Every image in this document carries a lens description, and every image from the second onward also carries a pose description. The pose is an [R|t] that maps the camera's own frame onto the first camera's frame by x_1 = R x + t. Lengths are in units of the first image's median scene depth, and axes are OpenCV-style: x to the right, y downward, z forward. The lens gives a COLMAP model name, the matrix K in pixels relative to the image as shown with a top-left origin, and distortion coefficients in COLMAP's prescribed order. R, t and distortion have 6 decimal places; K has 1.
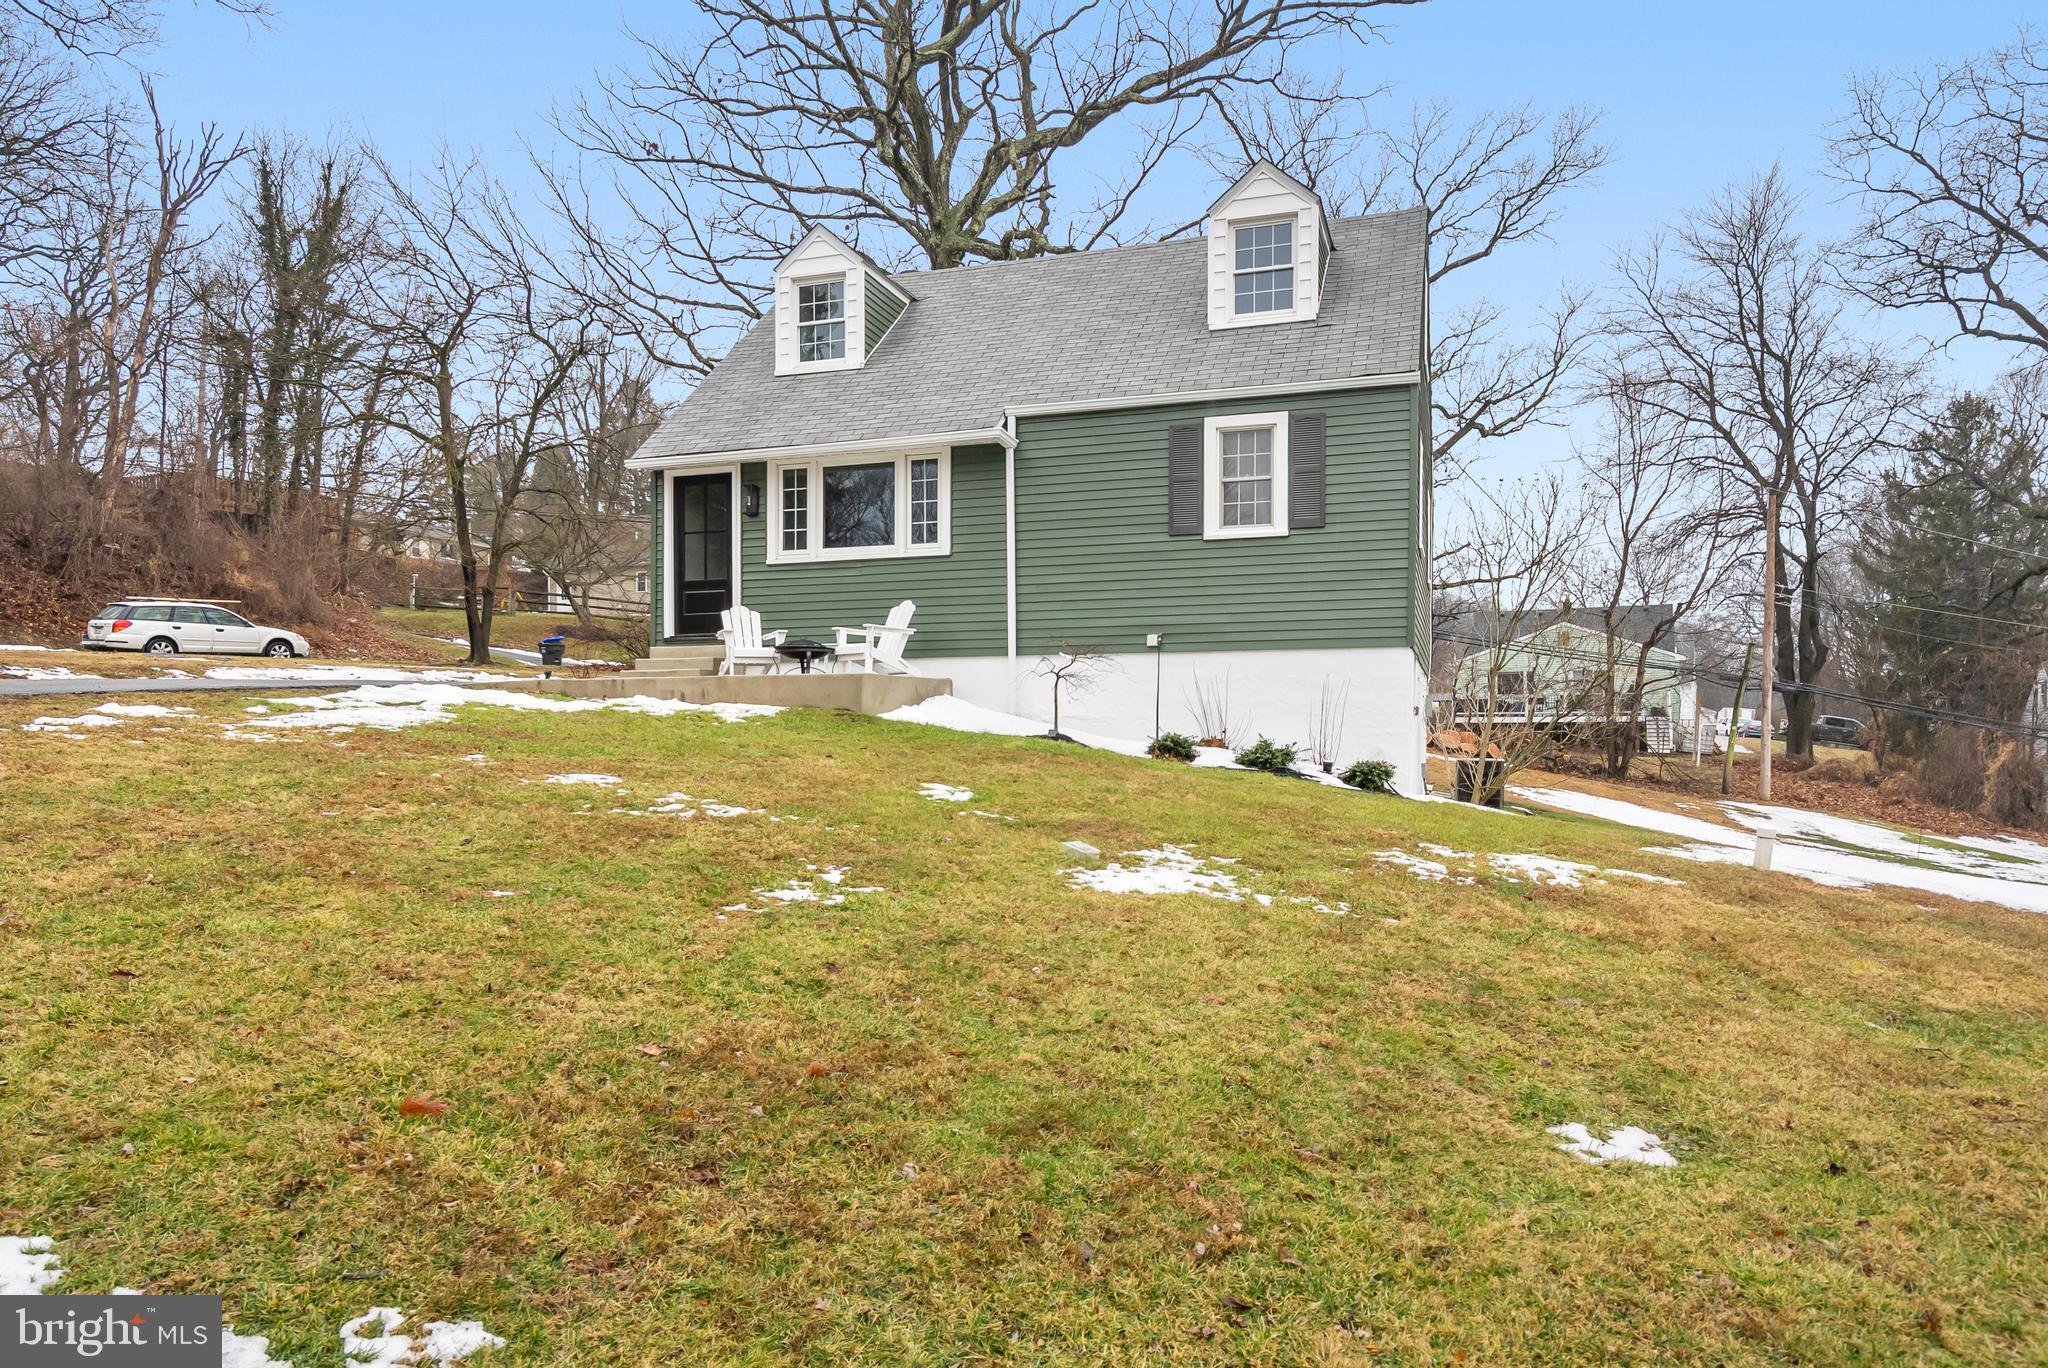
lens RADIAL K [[1339.6, 0, 1030.8], [0, 1339.6, 750.5], [0, 0, 1]] dist [0.016058, -0.000673]
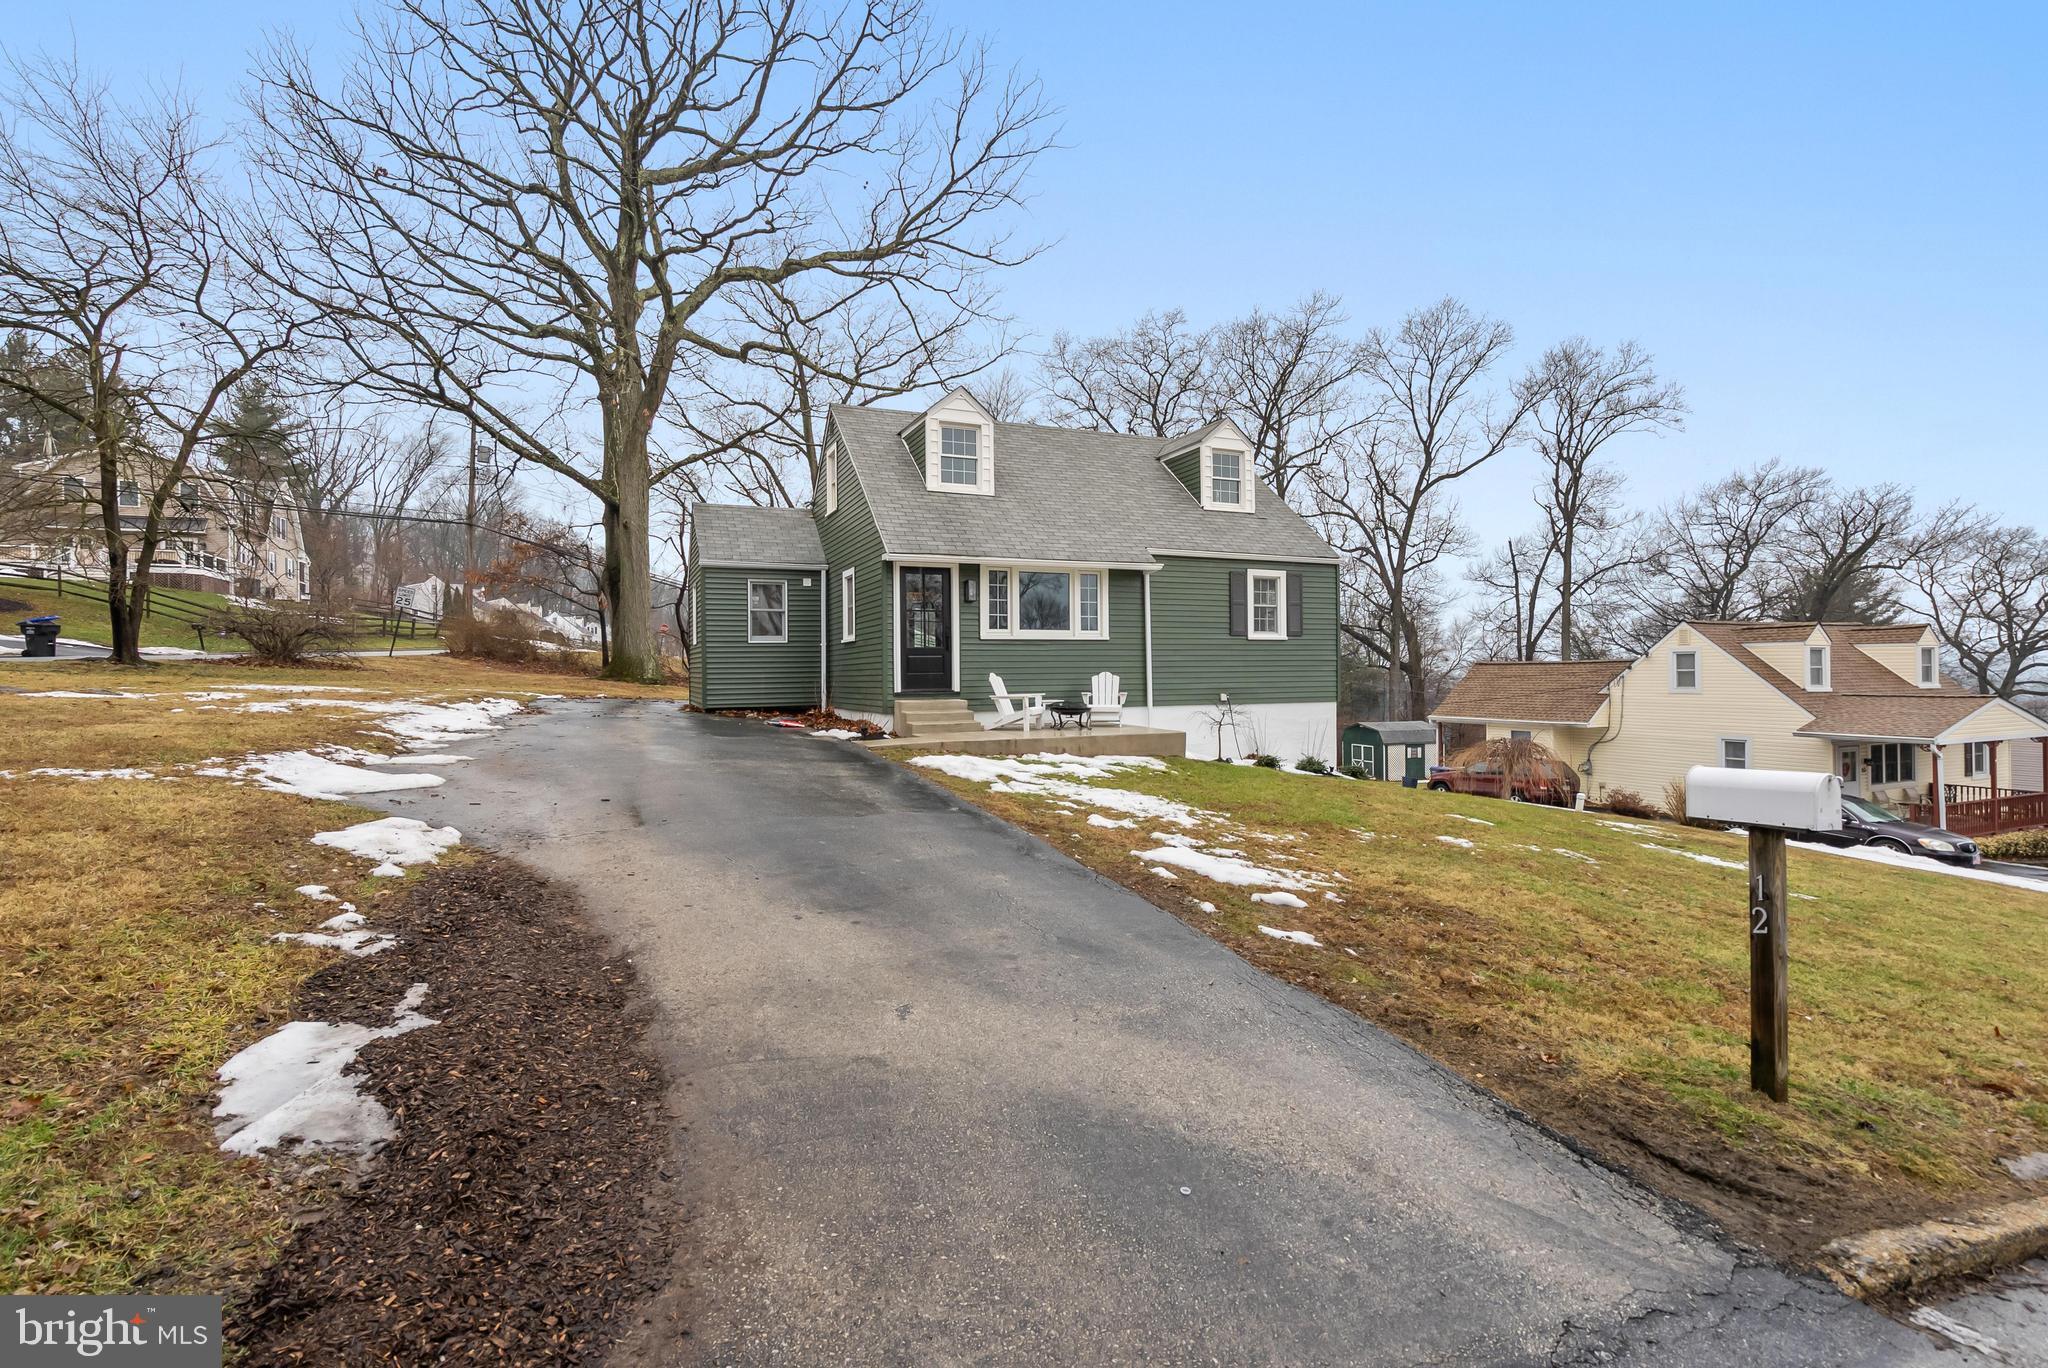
lens RADIAL K [[945.8, 0, 1026.1], [0, 945.8, 673.6], [0, 0, 1]] dist [-0.009384, 0.003746]
pose [[0.735268, -0.005861, 0.677751, -0.852658], [0.013156, 0.999898, -0.005625, -0.103075], [-0.677648, 0.013053, 0.735270, 0.279670]]
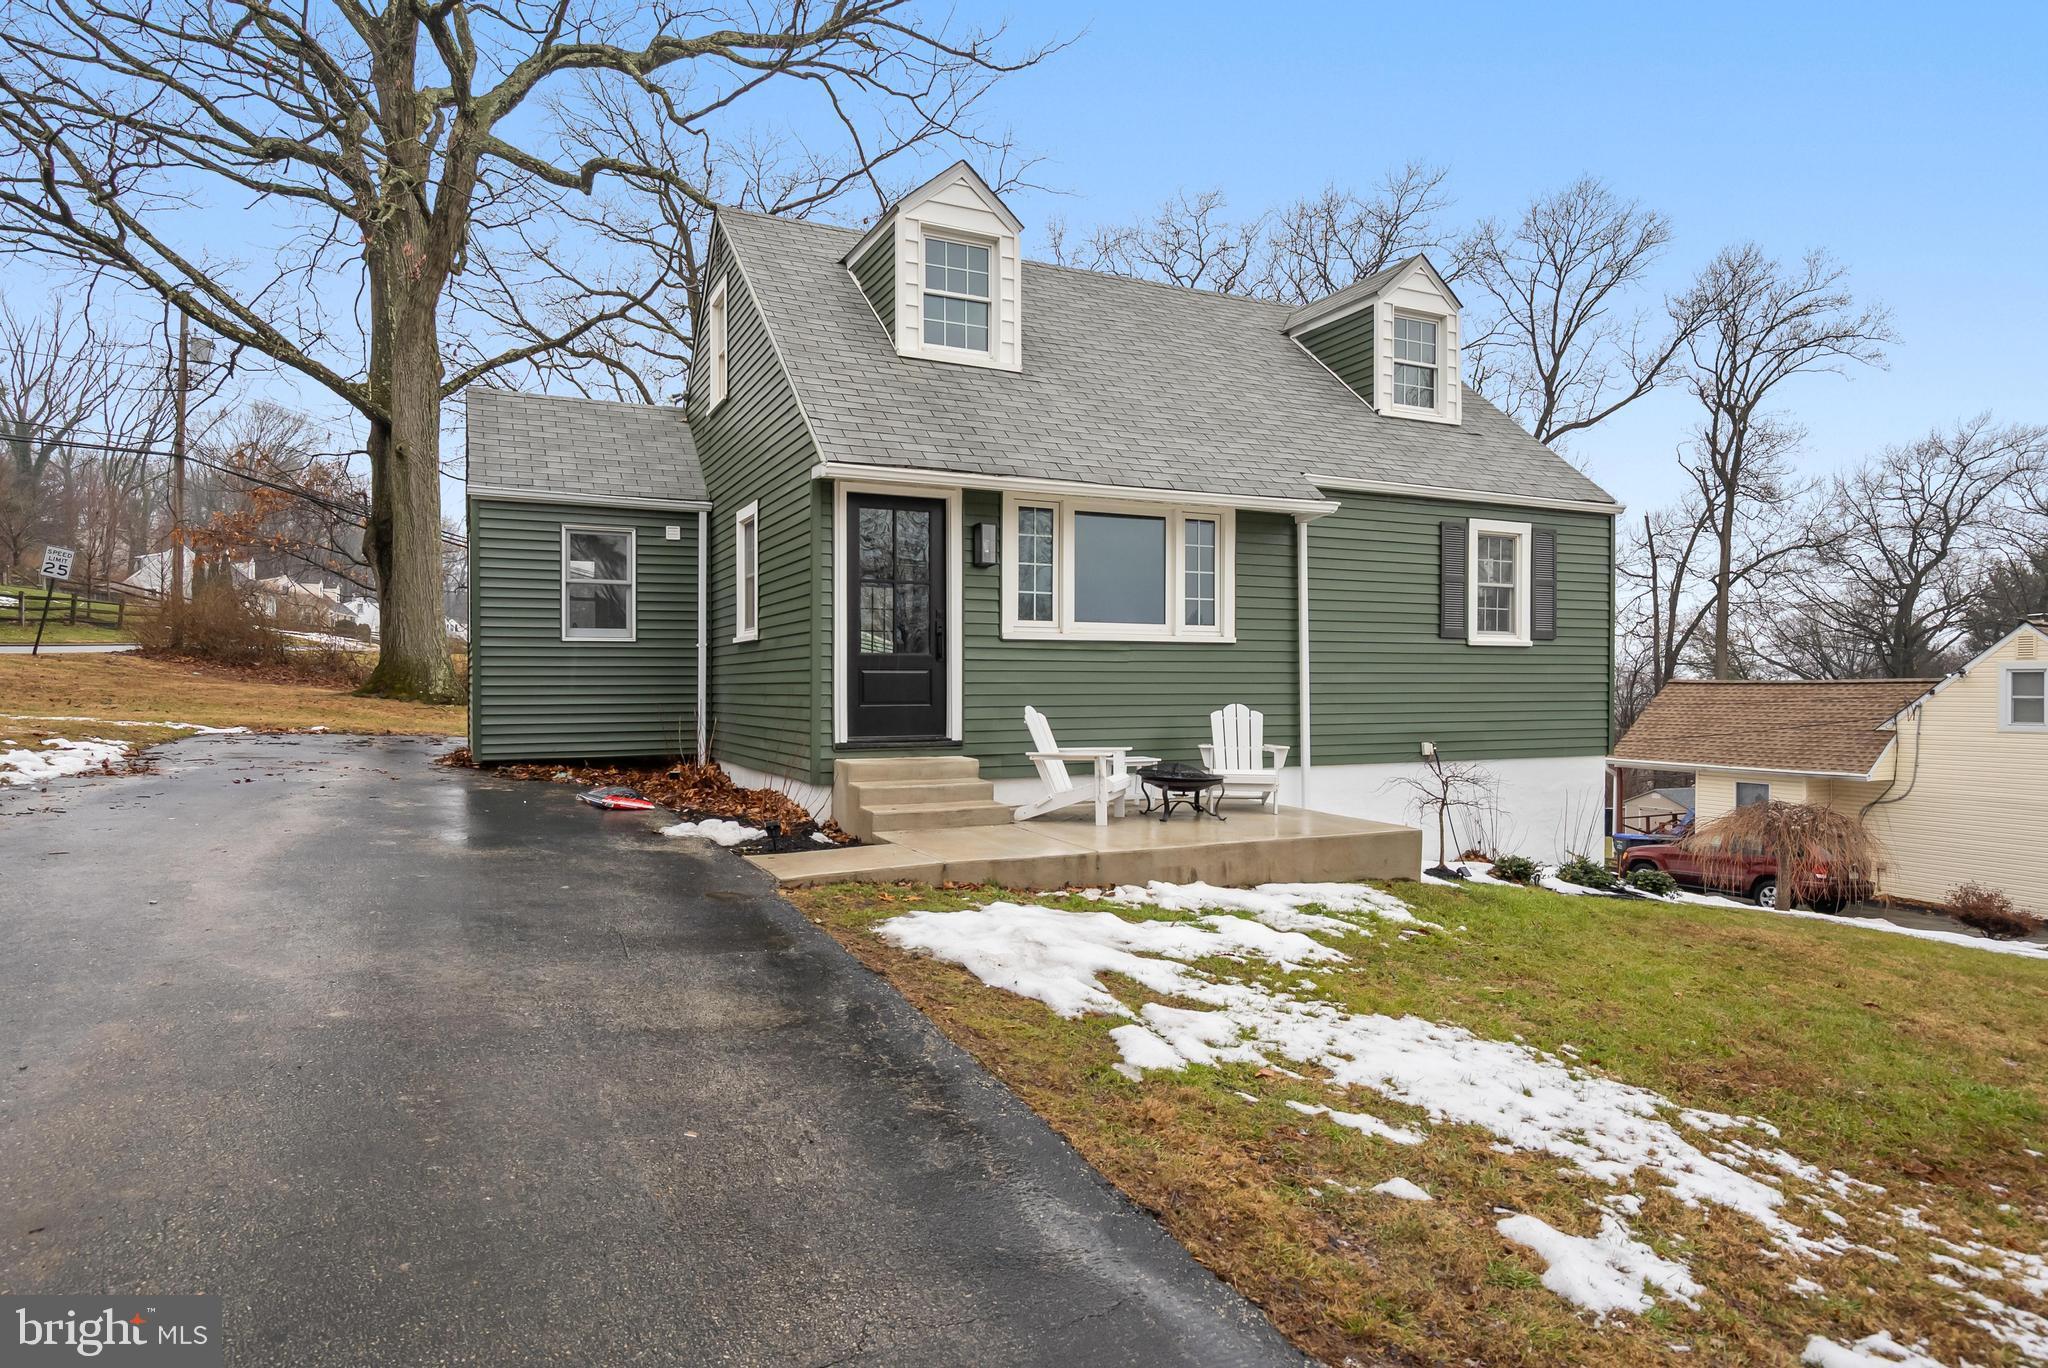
lens RADIAL K [[1180.3, 0, 1027.9], [0, 1180.3, 692.7], [0, 0, 1]] dist [0.008301, -0.003961]
pose [[0.708631, -0.004576, 0.705564, -0.653193], [0.003308, 0.999990, 0.003163, -0.118474], [-0.705571, 0.000092, 0.708639, 0.583109]]
